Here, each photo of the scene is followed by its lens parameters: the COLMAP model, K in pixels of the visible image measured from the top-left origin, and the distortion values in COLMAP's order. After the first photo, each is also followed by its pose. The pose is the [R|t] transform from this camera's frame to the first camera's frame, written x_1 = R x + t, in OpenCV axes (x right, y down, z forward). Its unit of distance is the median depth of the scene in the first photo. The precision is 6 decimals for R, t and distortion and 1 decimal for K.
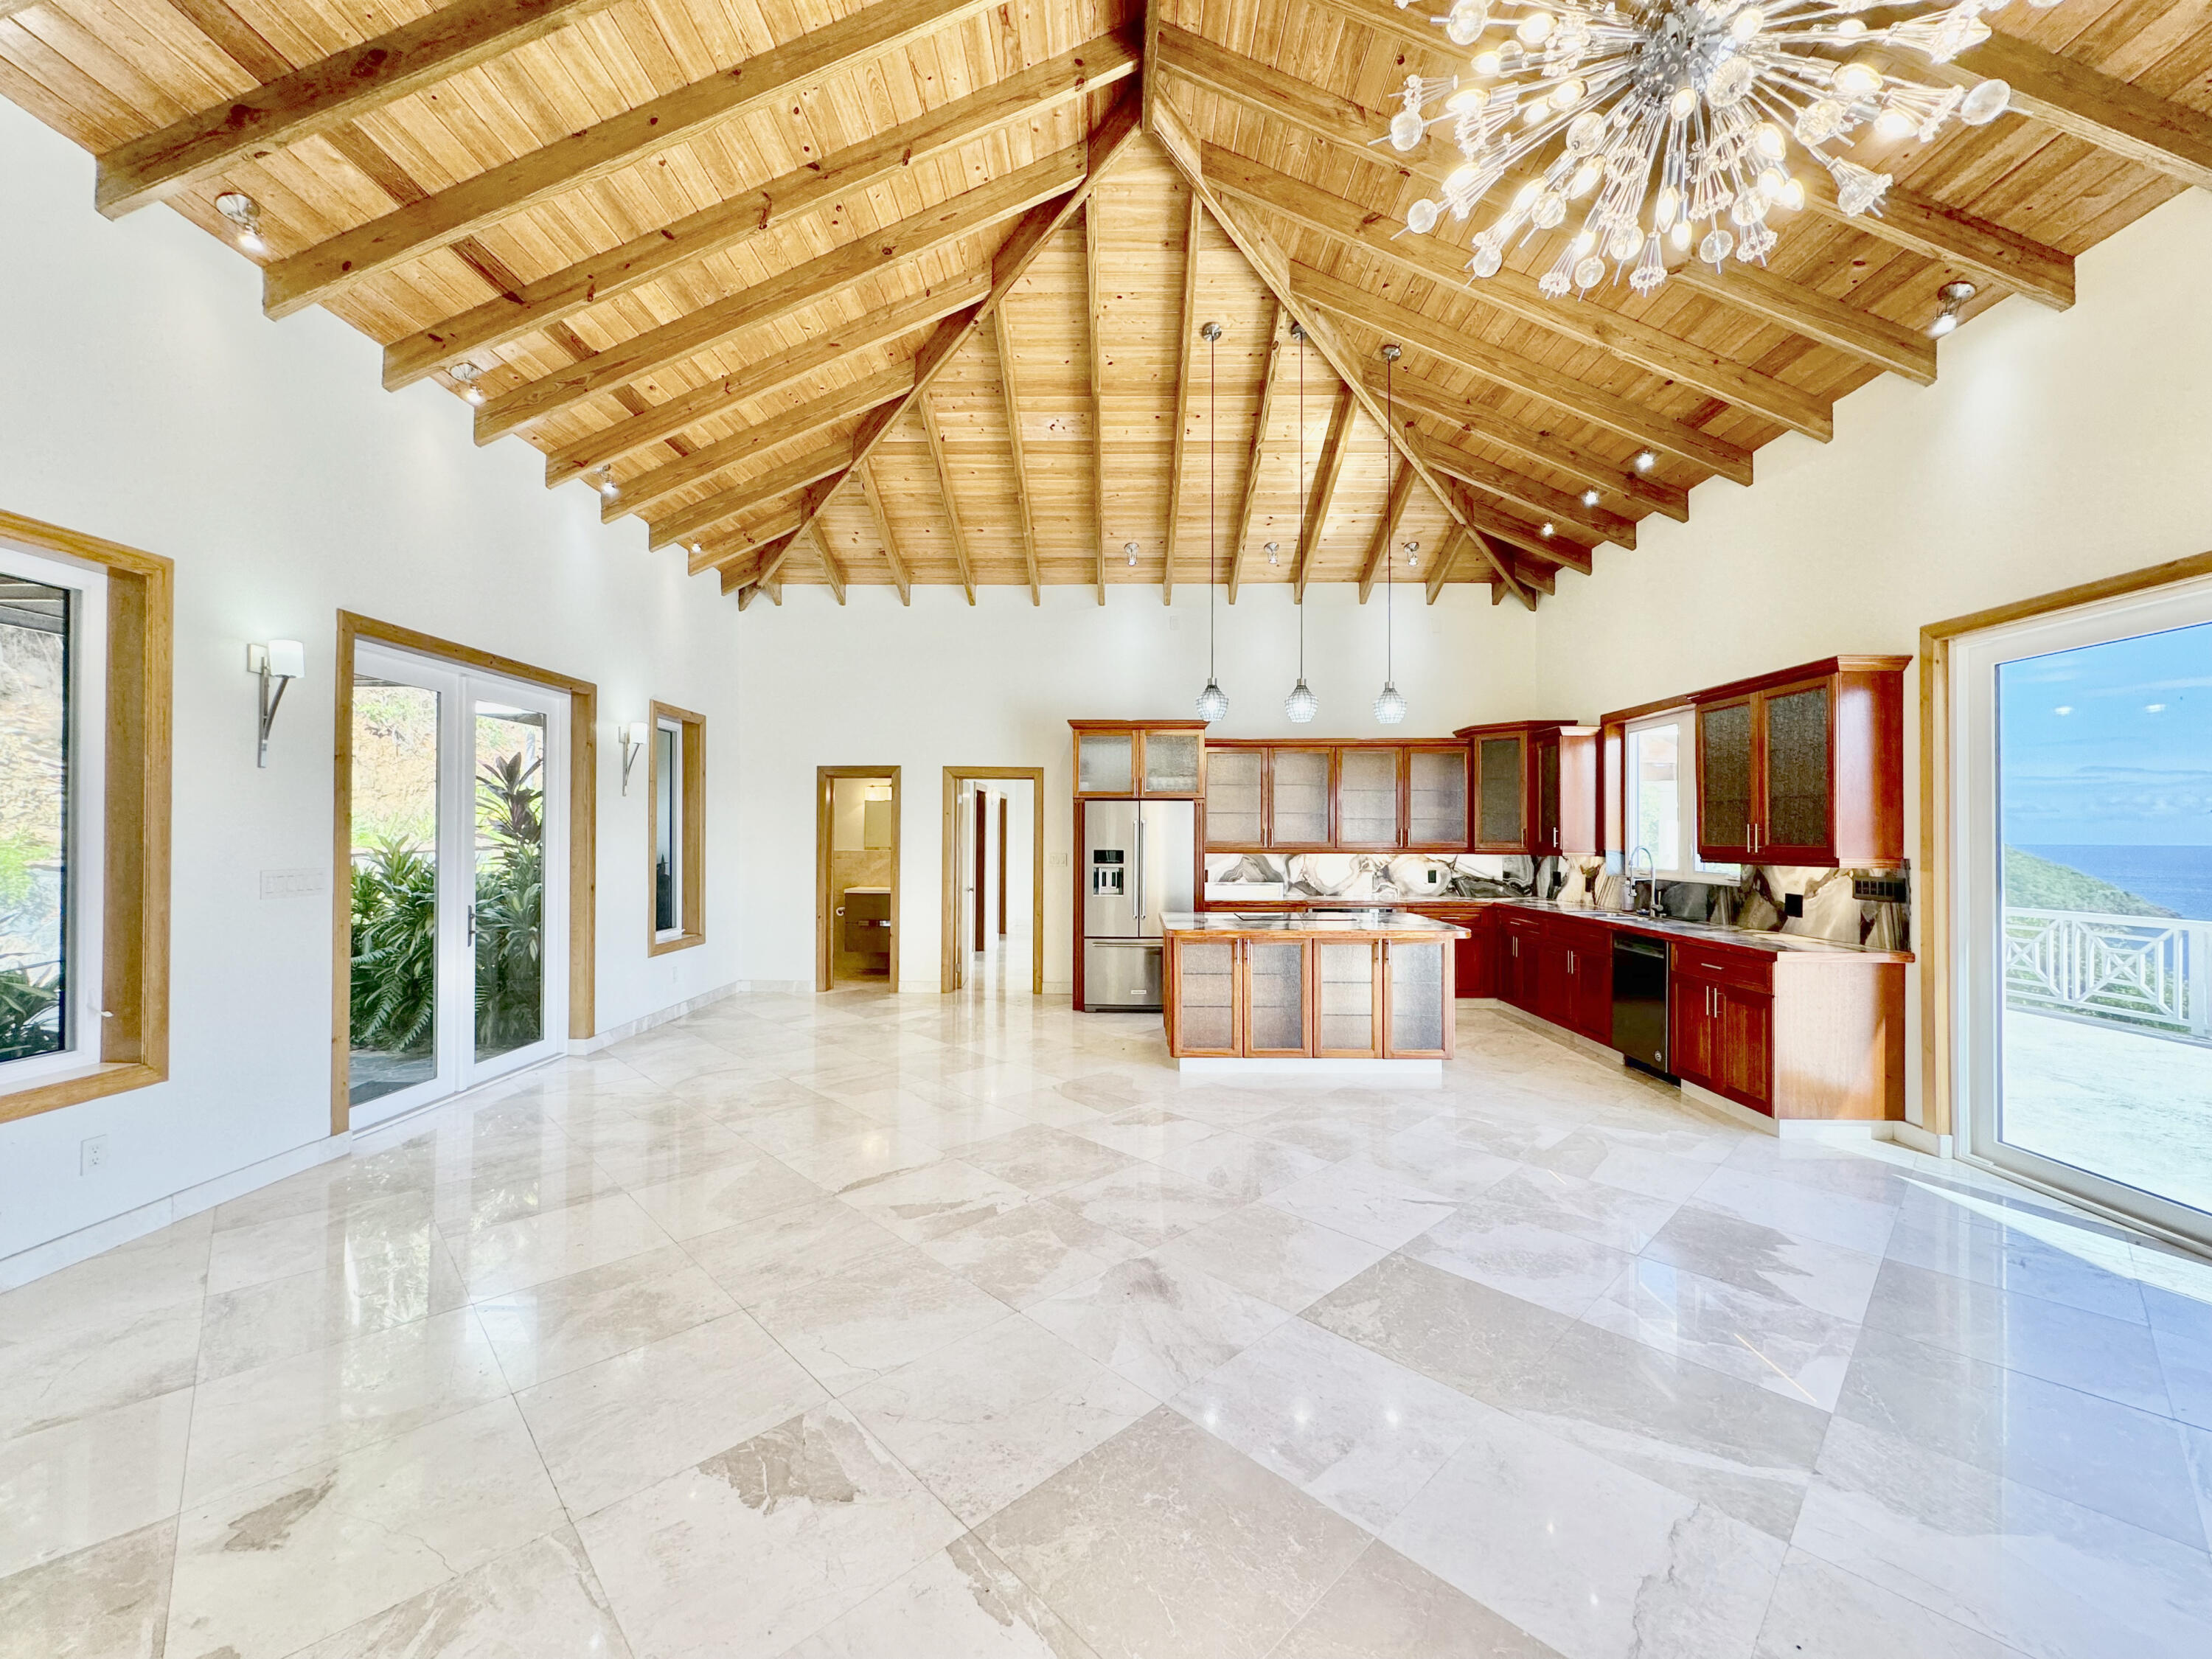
lens RADIAL K [[877.6, 0, 1106.0], [0, 877.6, 829.5], [0, 0, 1]] dist [-0.002139, -0.000399]
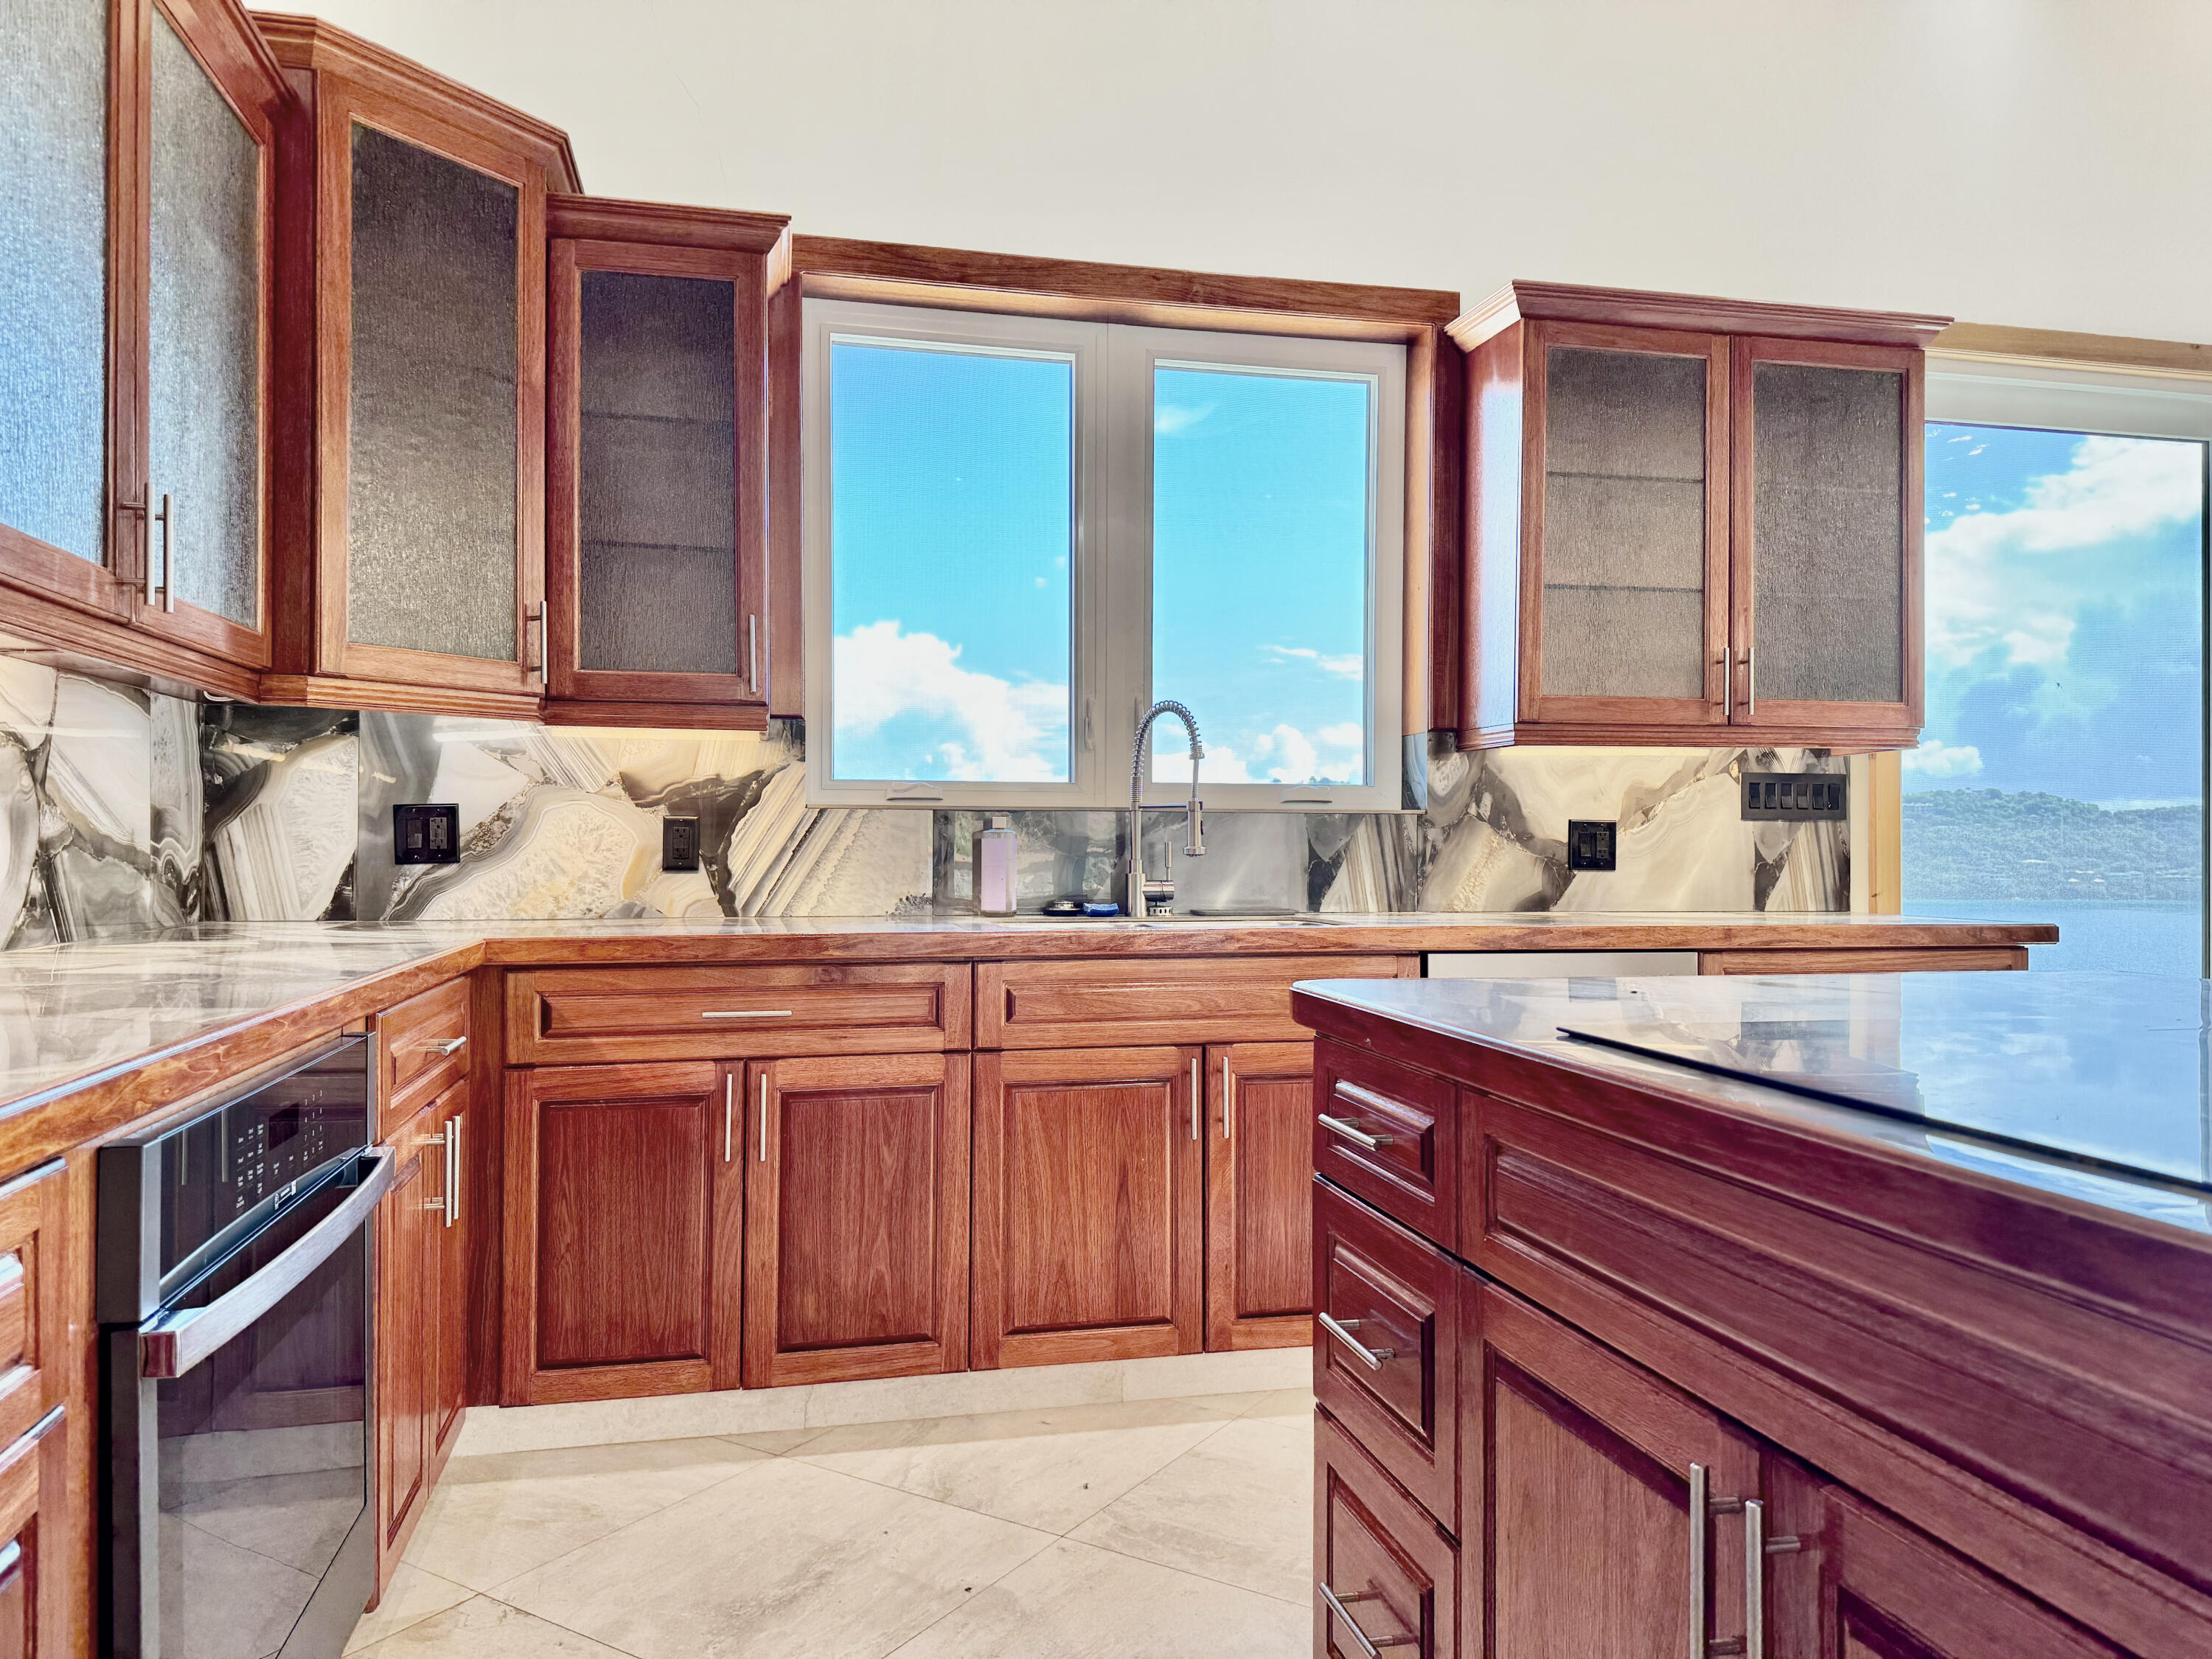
lens RADIAL K [[1539.3, 0, 1113.2], [0, 1539.3, 836.3], [0, 0, 1]] dist [0.125499, -0.201408]
pose [[-0.240073, 0.002512, 0.970752, 0.085044], [-0.010380, 0.999933, -0.005155, 0.093760], [-0.970699, -0.011314, -0.240030, 1.506941]]
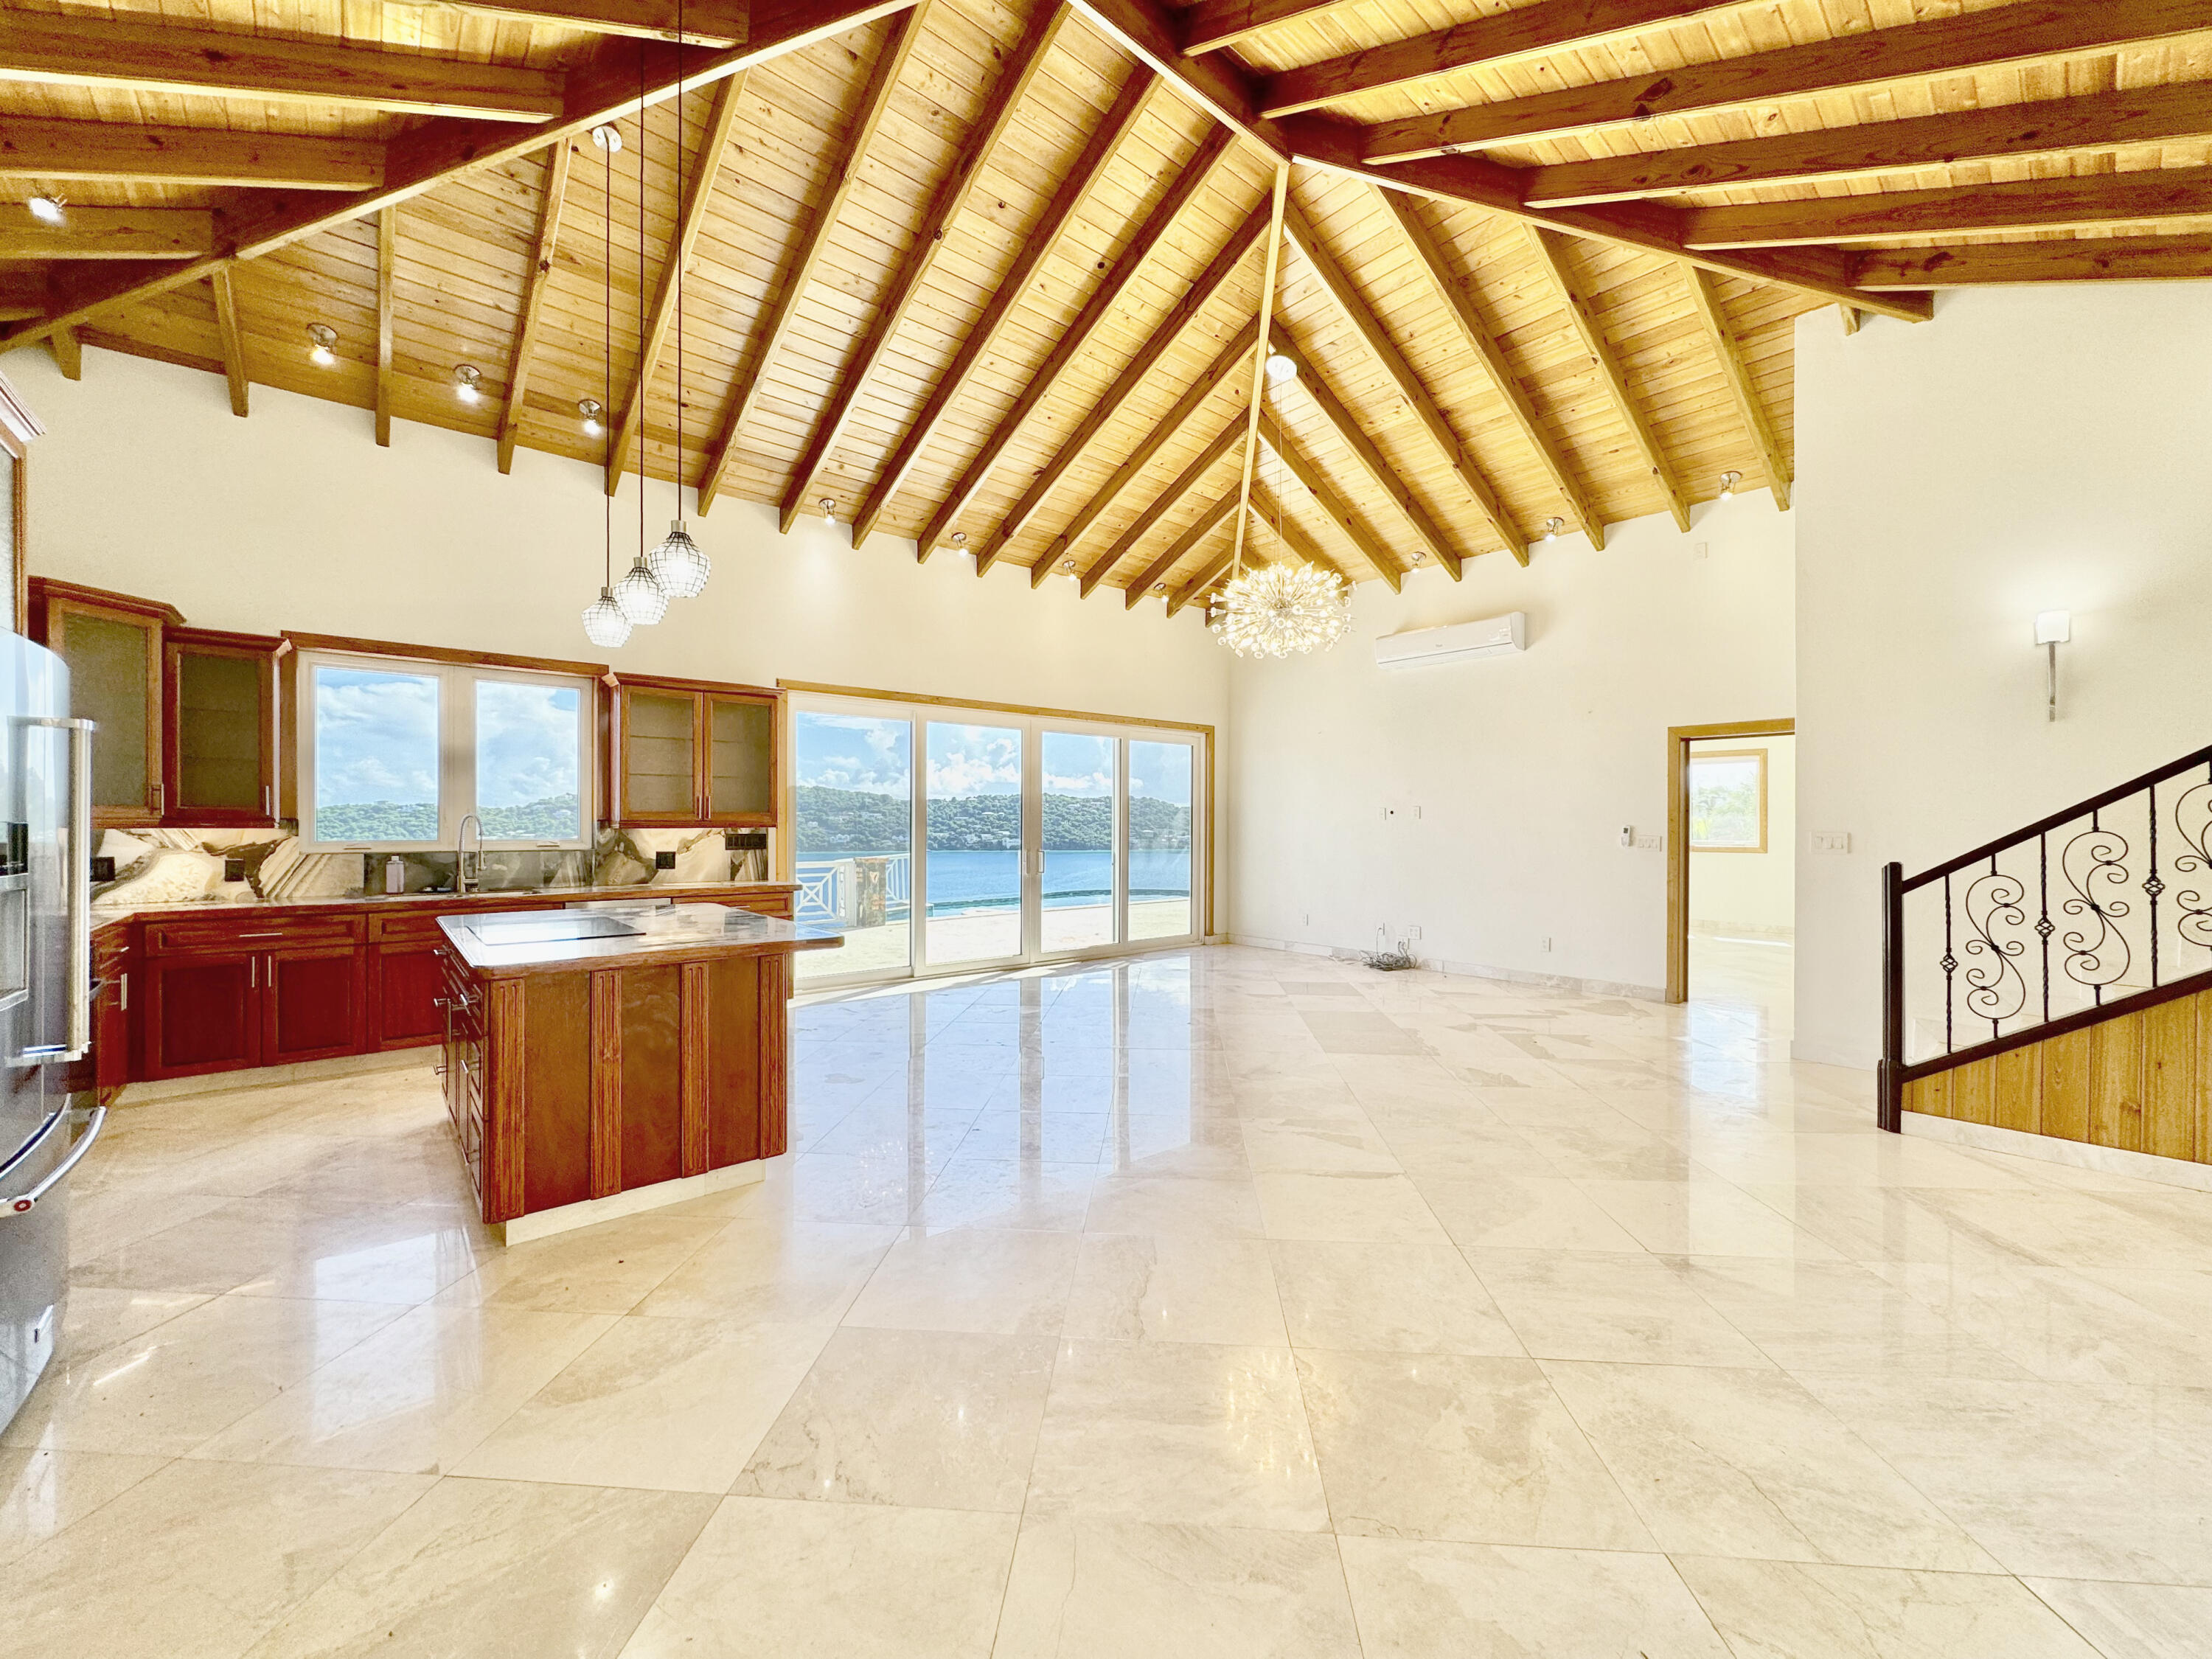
lens RADIAL K [[877.6, 0, 1106.0], [0, 877.6, 829.5], [0, 0, 1]] dist [-0.002139, -0.000399]
pose [[-0.663233, -0.008961, 0.748360, -0.618766], [-0.010641, 0.999940, 0.002544, 0.033985], [-0.748338, -0.006276, -0.663288, 1.444607]]
